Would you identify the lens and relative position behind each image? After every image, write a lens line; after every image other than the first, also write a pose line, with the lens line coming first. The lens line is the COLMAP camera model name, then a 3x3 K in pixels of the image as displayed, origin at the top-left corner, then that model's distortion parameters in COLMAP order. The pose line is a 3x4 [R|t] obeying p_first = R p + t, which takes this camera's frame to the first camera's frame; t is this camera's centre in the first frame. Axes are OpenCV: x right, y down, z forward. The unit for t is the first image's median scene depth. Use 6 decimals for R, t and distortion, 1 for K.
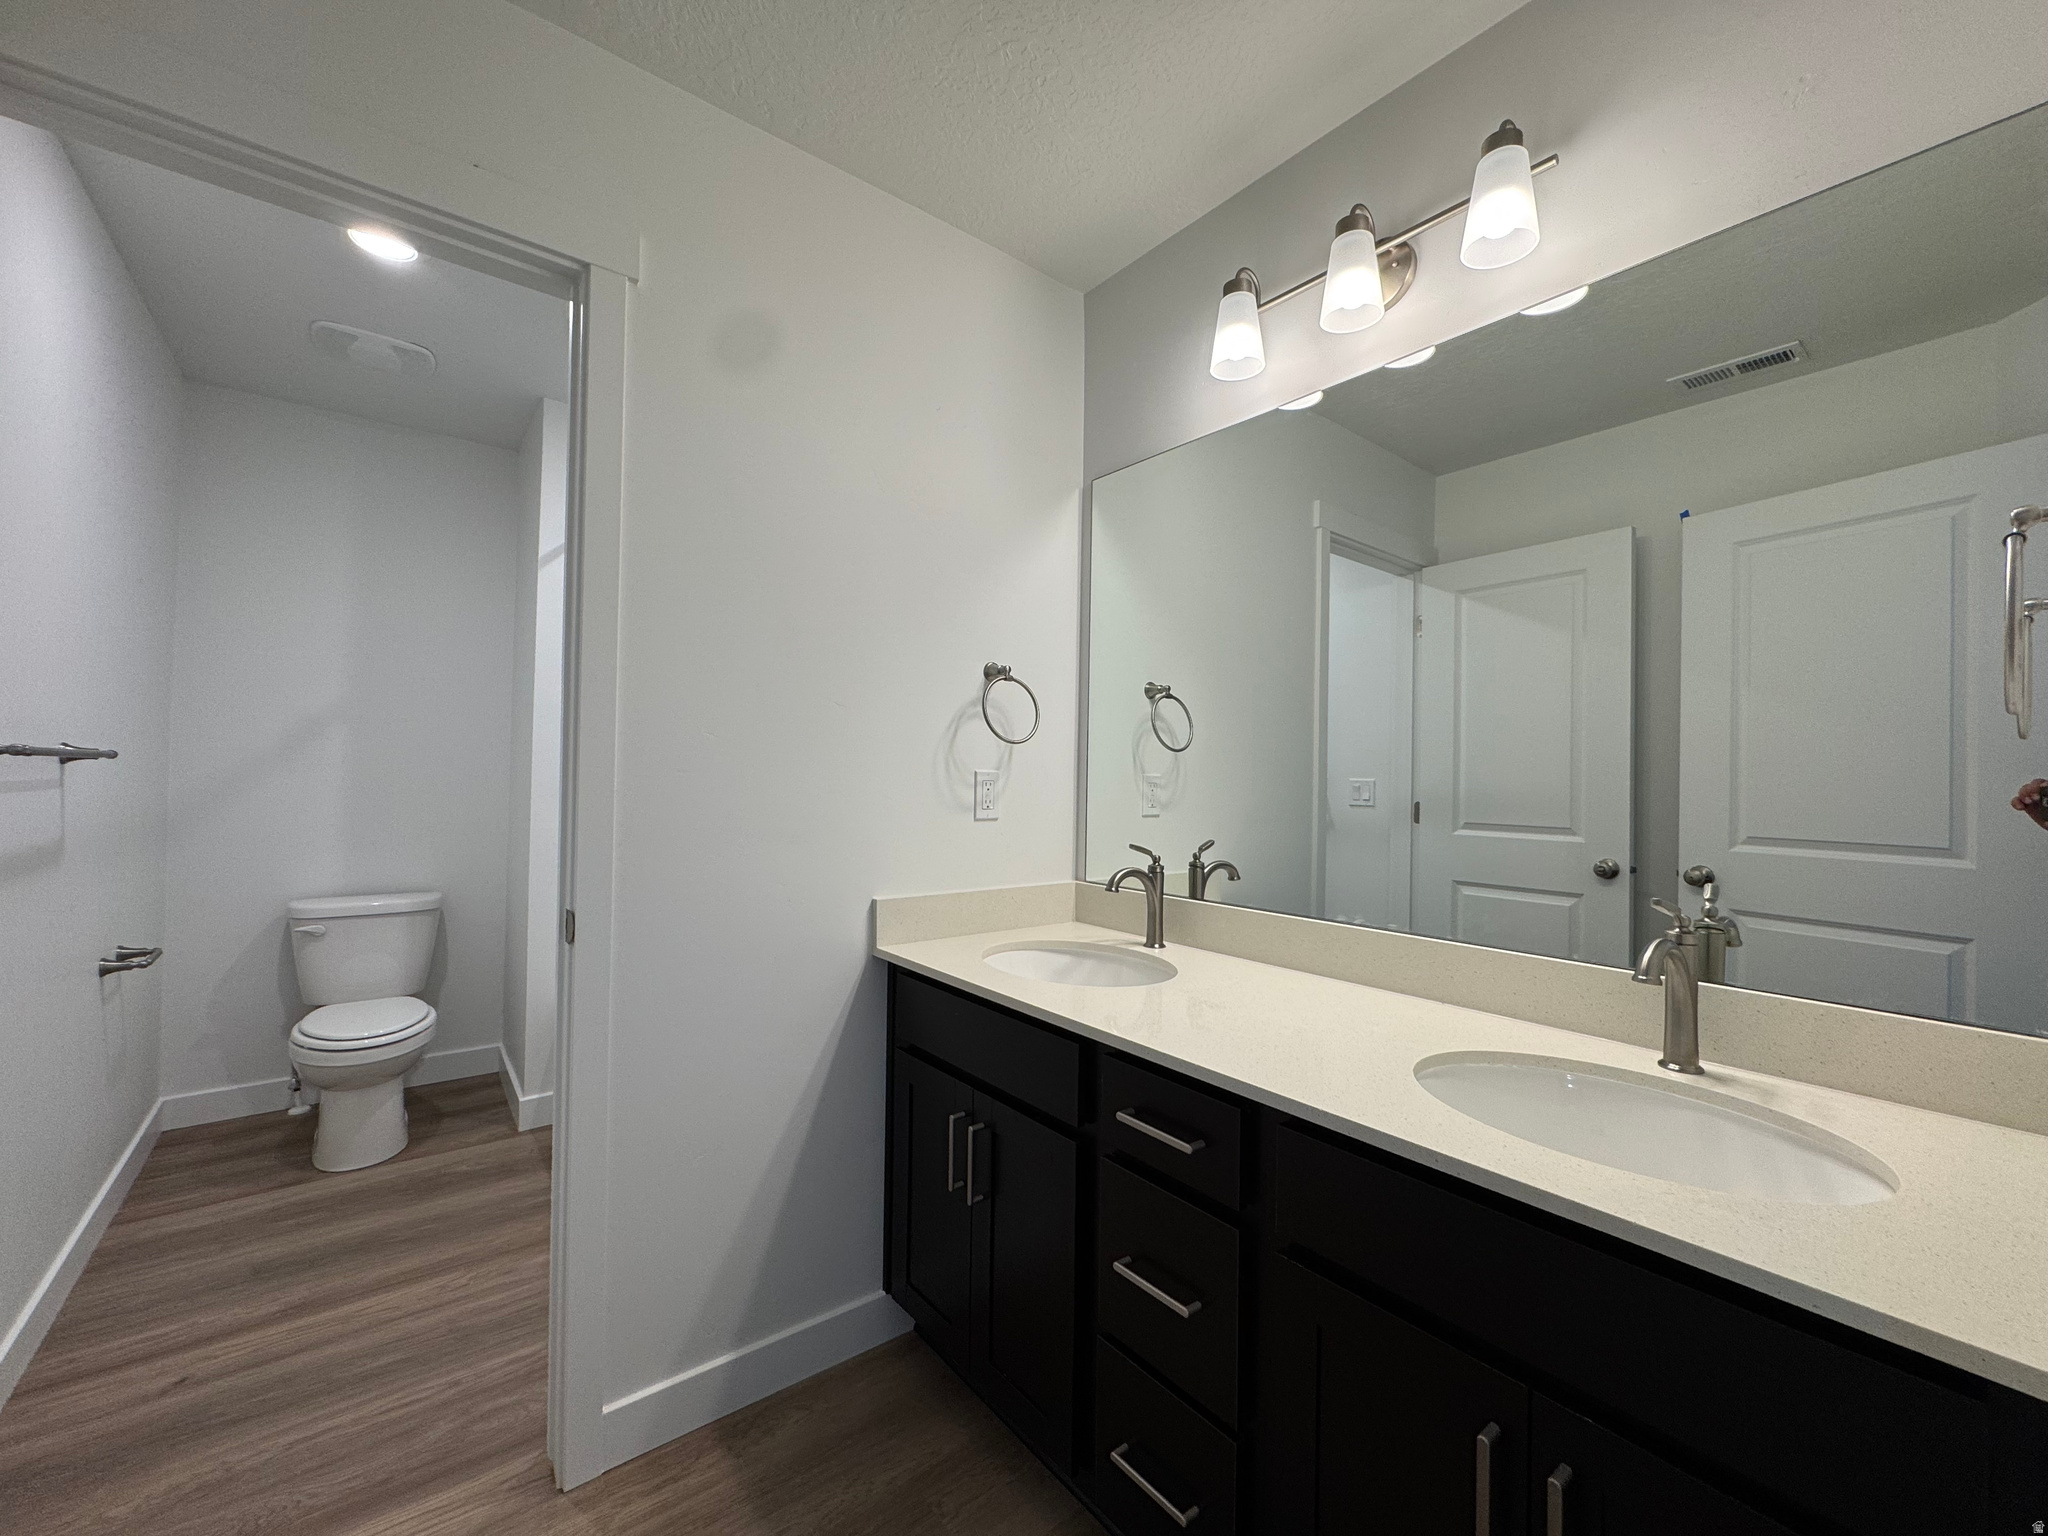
lens RADIAL K [[819.6, 0, 1029.6], [0, 819.6, 763.5], [0, 0, 1]] dist [-0.008811, 0.000181]
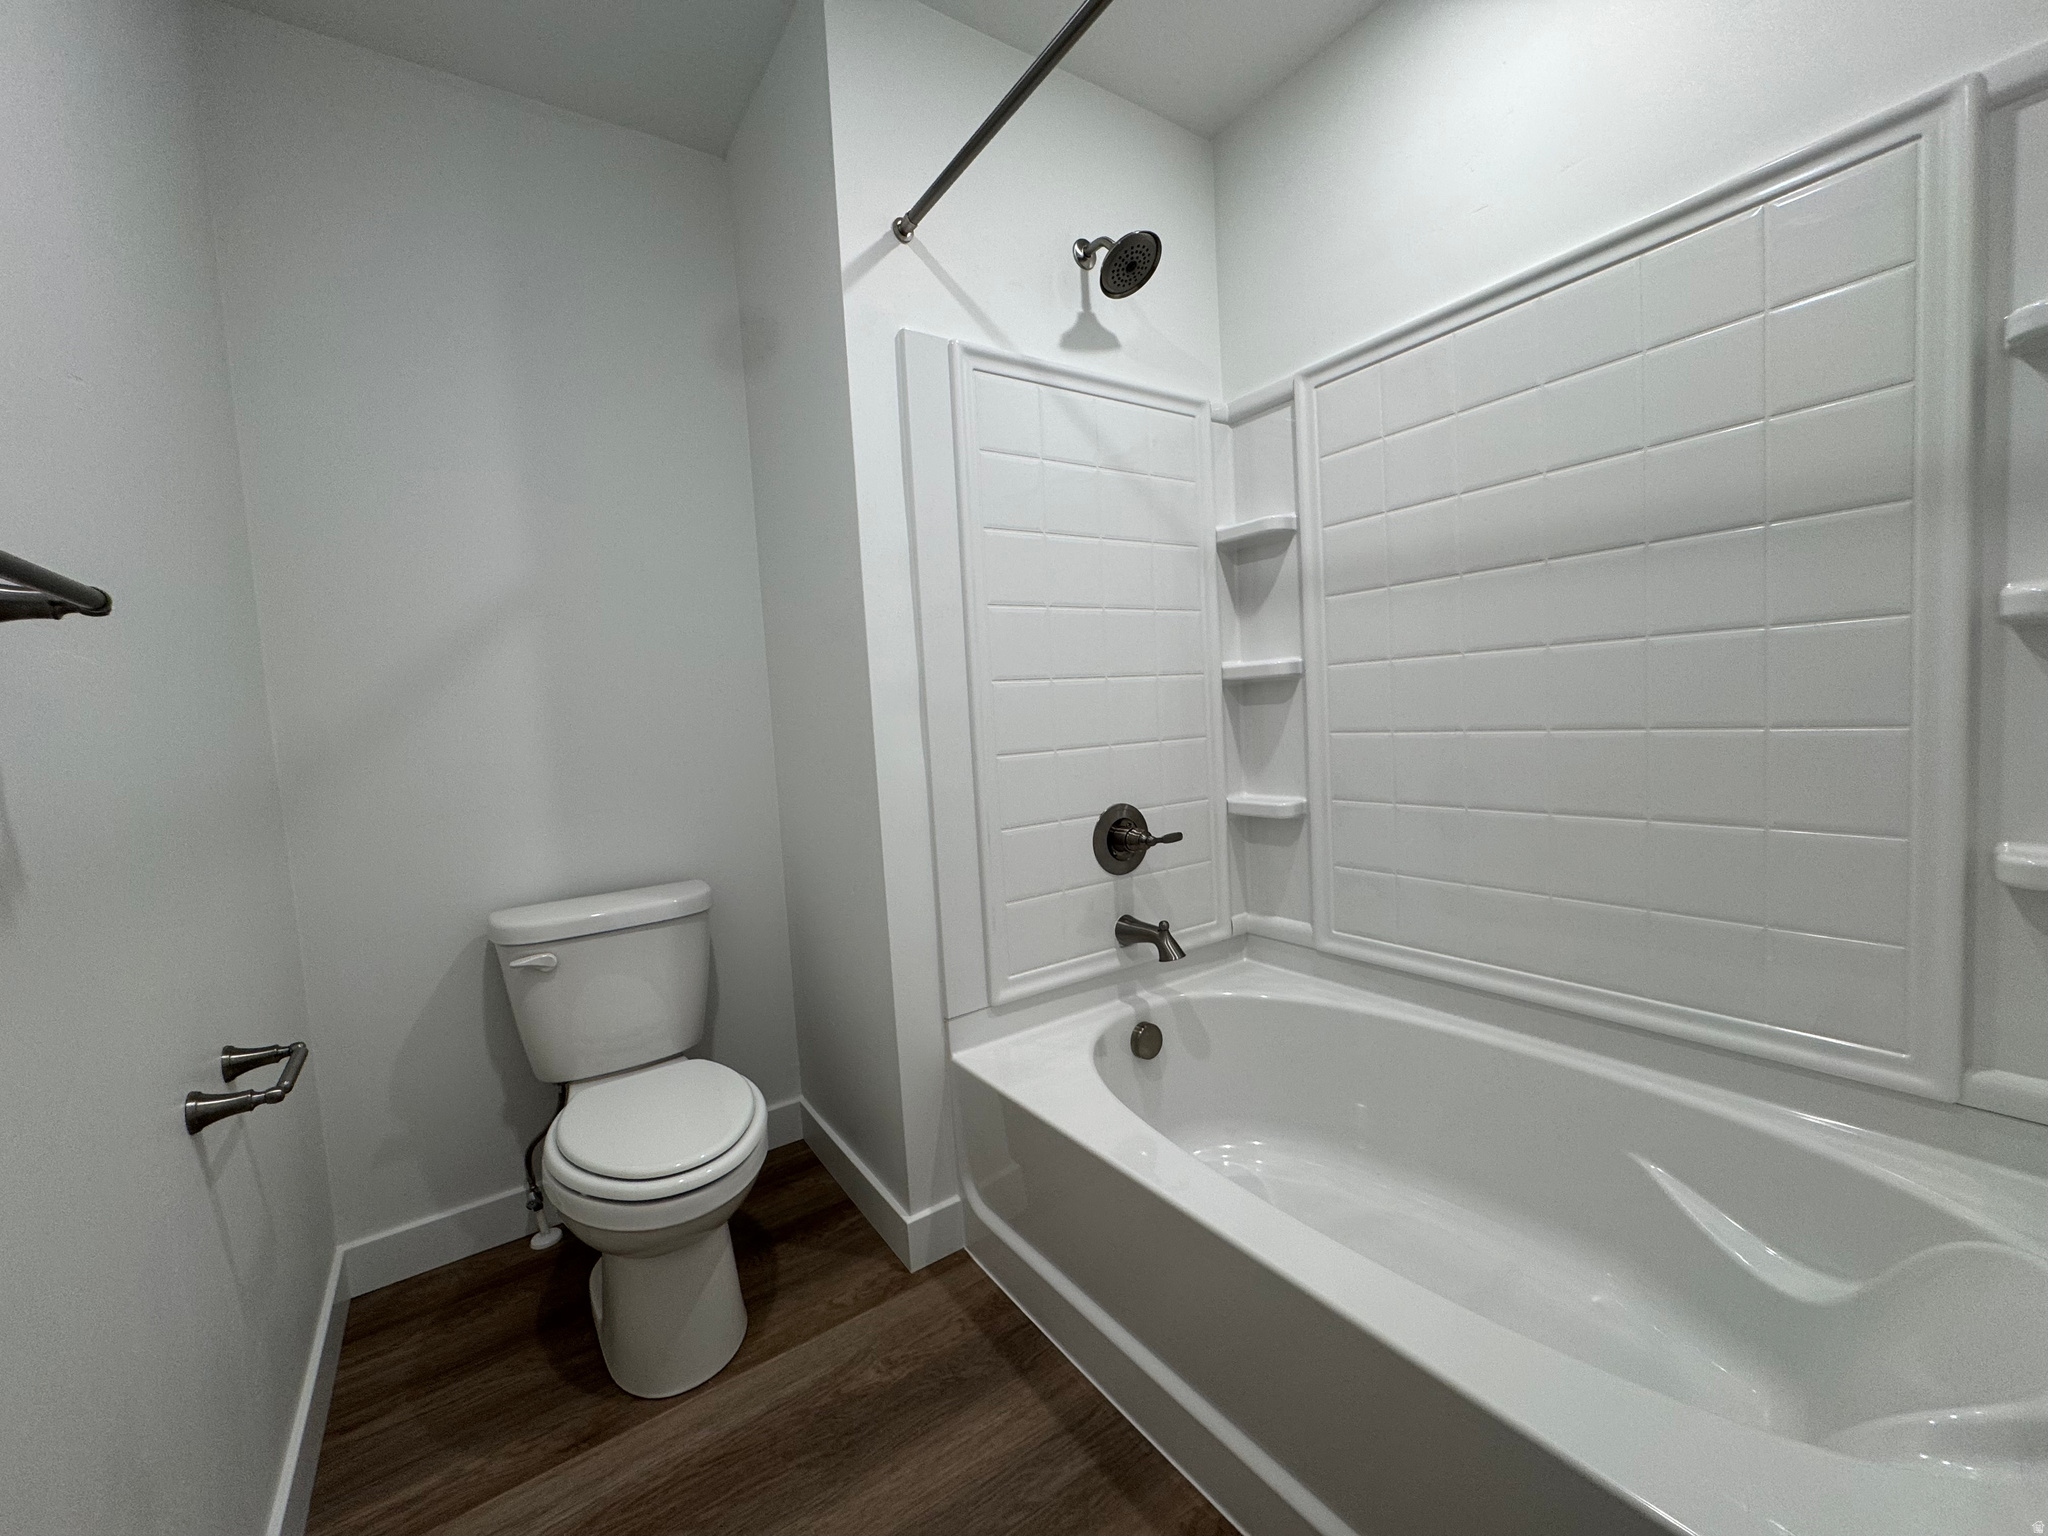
lens RADIAL K [[819.6, 0, 1022.5], [0, 819.6, 768.4], [0, 0, 1]] dist [-0.008811, 0.000181]
pose [[0.994138, -0.072748, -0.079987, -0.489262], [0.079421, 0.993322, 0.083686, 0.044485], [0.073365, -0.089548, 0.993277, 0.464800]]
